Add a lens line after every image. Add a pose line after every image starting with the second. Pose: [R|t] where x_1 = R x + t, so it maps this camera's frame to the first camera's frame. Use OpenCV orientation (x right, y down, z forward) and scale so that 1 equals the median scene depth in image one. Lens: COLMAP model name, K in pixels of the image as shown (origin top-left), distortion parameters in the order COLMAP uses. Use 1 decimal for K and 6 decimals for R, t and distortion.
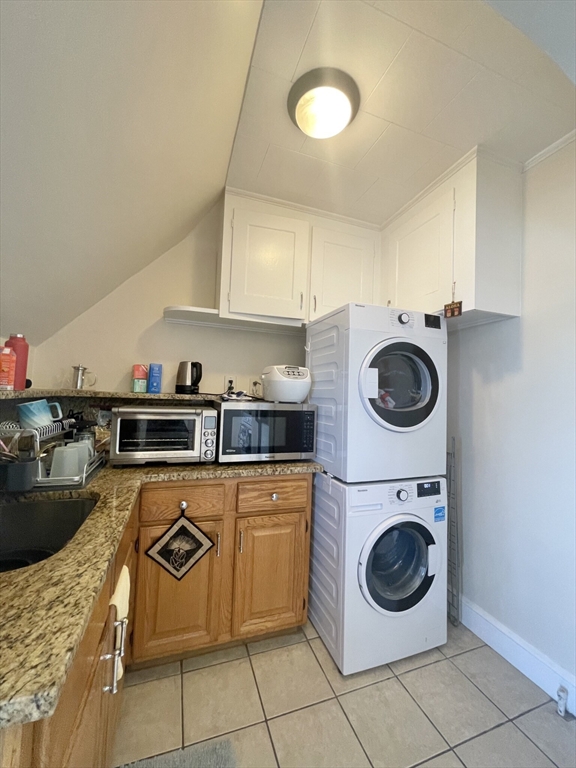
lens RADIAL K [[308.5, 0, 289.5], [0, 308.5, 380.0], [0, 0, 1]] dist [-0.003652, 0.001769]
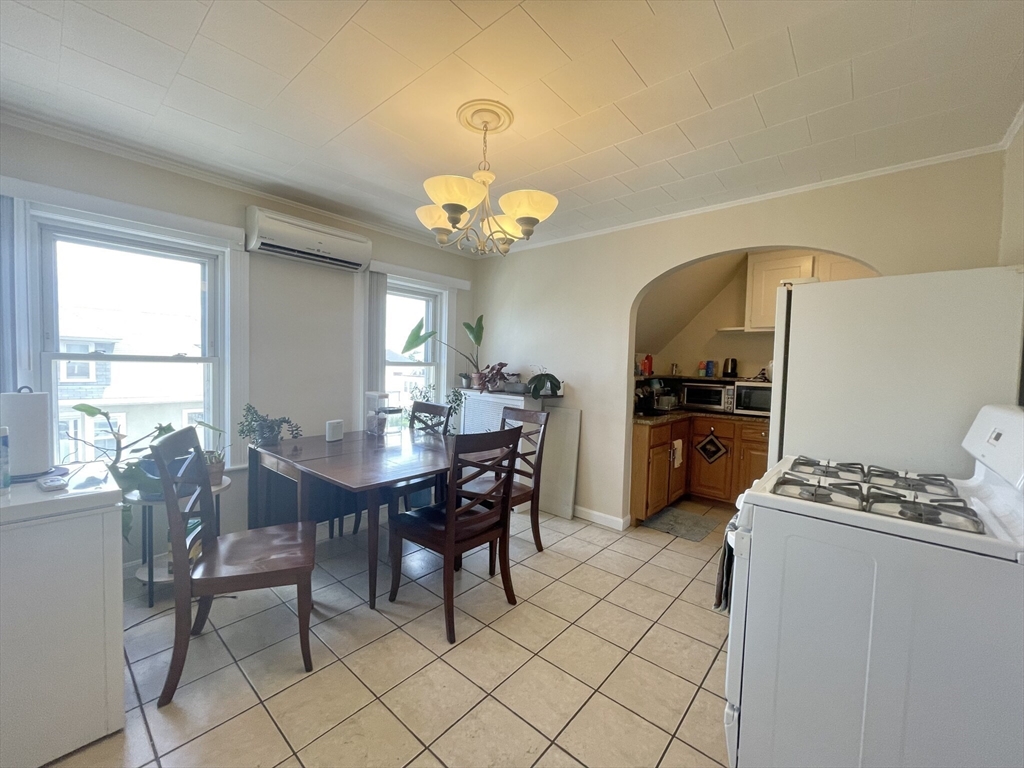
lens RADIAL K [[411.4, 0, 507.2], [0, 411.4, 386.1], [0, 0, 1]] dist [-0.003652, 0.001769]
pose [[0.487696, 0.021904, -0.872739, 1.294914], [0.029520, 0.998700, 0.041562, -0.046485], [0.872514, -0.046033, 0.486415, -1.442207]]
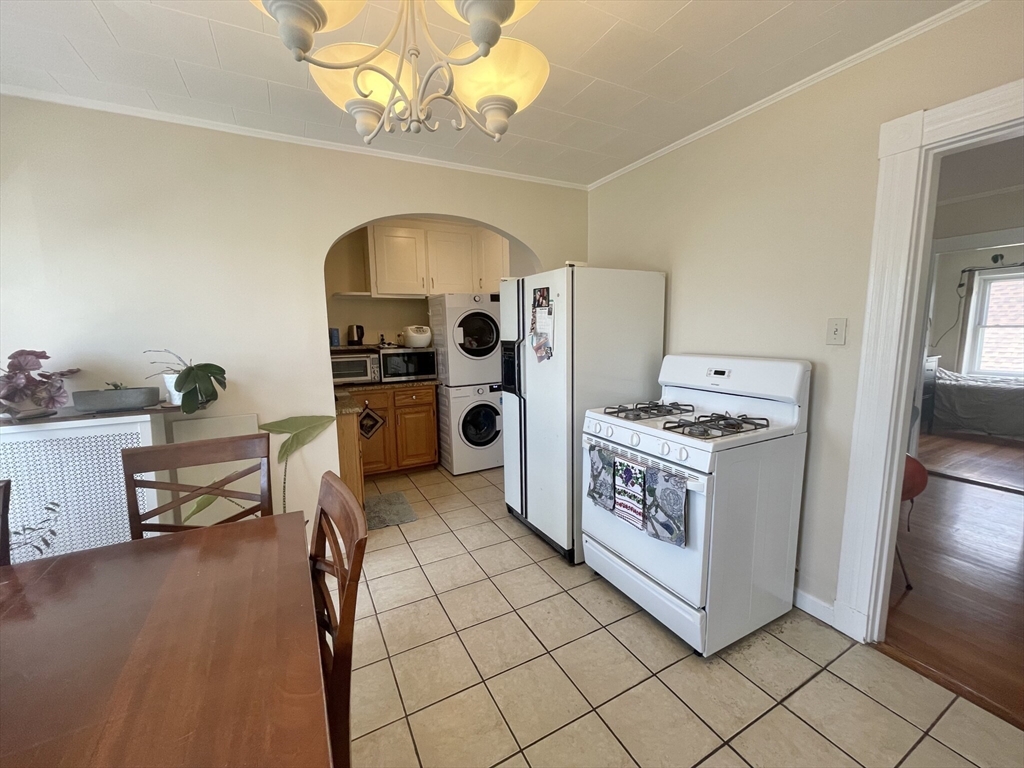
lens RADIAL K [[411.4, 0, 515.4], [0, 411.4, 385.6], [0, 0, 1]] dist [-0.003652, 0.001769]
pose [[0.988004, -0.073033, 0.136068, 0.226237], [0.046631, 0.981066, 0.187979, -0.141061], [-0.147220, -0.179379, 0.972702, -1.535244]]
